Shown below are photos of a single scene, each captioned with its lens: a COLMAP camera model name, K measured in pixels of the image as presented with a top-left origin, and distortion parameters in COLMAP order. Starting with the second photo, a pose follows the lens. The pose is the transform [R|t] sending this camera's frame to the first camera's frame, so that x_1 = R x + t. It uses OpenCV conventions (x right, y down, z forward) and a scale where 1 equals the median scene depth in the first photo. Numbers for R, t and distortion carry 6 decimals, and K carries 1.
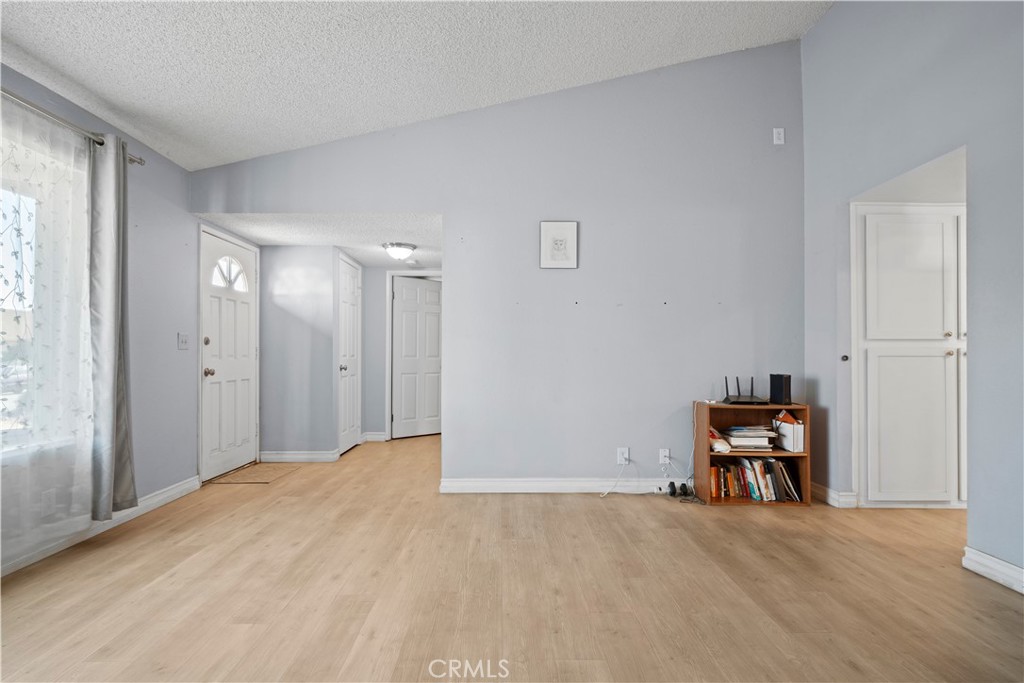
lens RADIAL K [[526.5, 0, 508.3], [0, 526.5, 343.2], [0, 0, 1]] dist [-0.005336, -0.000381]
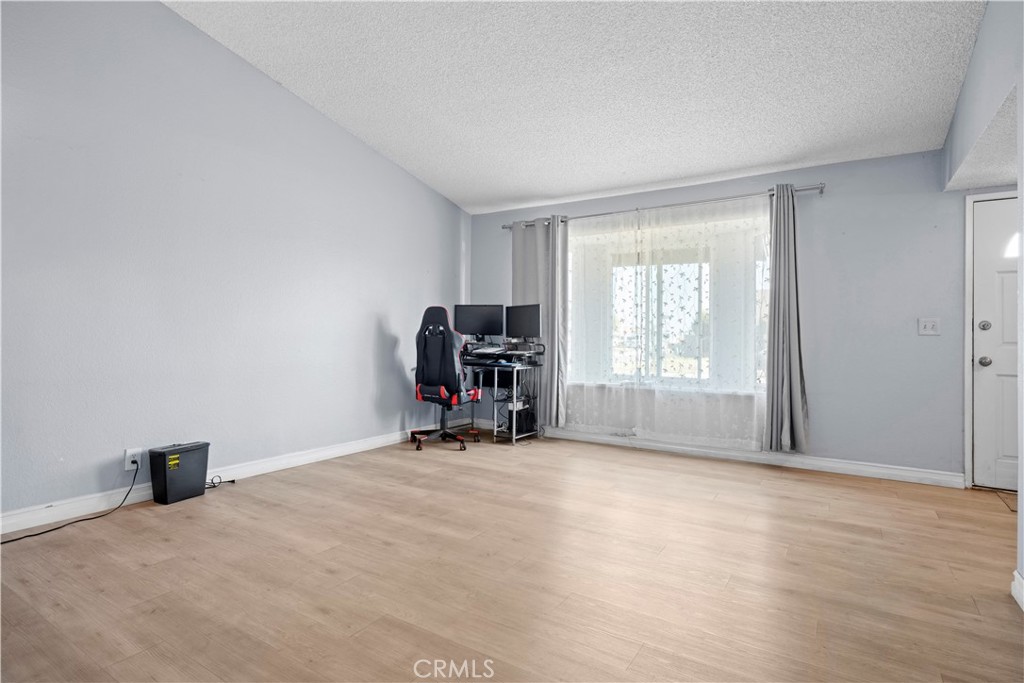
lens RADIAL K [[526.5, 0, 508.3], [0, 526.5, 343.2], [0, 0, 1]] dist [-0.005336, -0.000381]
pose [[-0.553004, 0.004783, -0.833165, 0.708164], [0.004821, 0.999985, 0.002541, 0.023135], [0.833164, -0.002611, -0.553019, 1.003650]]
